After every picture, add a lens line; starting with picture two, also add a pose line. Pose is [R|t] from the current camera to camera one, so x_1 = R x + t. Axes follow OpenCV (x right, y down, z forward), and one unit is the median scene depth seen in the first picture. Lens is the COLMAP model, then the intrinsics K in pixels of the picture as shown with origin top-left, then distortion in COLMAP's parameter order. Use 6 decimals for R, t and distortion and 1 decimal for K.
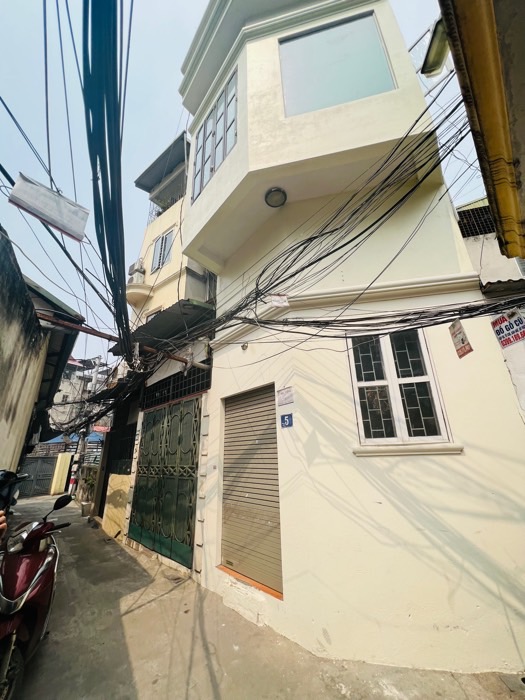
lens RADIAL K [[280.4, 0, 265.5], [0, 280.4, 348.8], [0, 0, 1]] dist [0.001900, -0.000106]
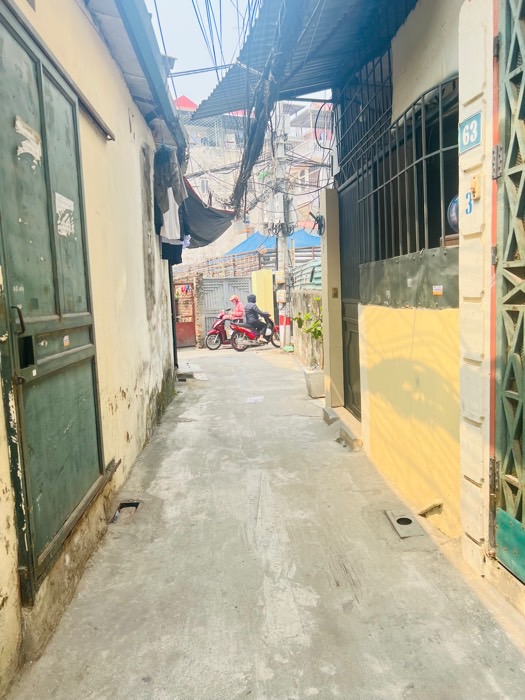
lens RADIAL K [[527.9, 0, 262.7], [0, 527.9, 348.2], [0, 0, 1]] dist [-0.001919, -0.000017]
pose [[0.818397, 0.050470, -0.572432, -0.249639], [0.226403, 0.887248, 0.401911, 0.187615], [0.528174, -0.458523, 0.714695, 0.413266]]
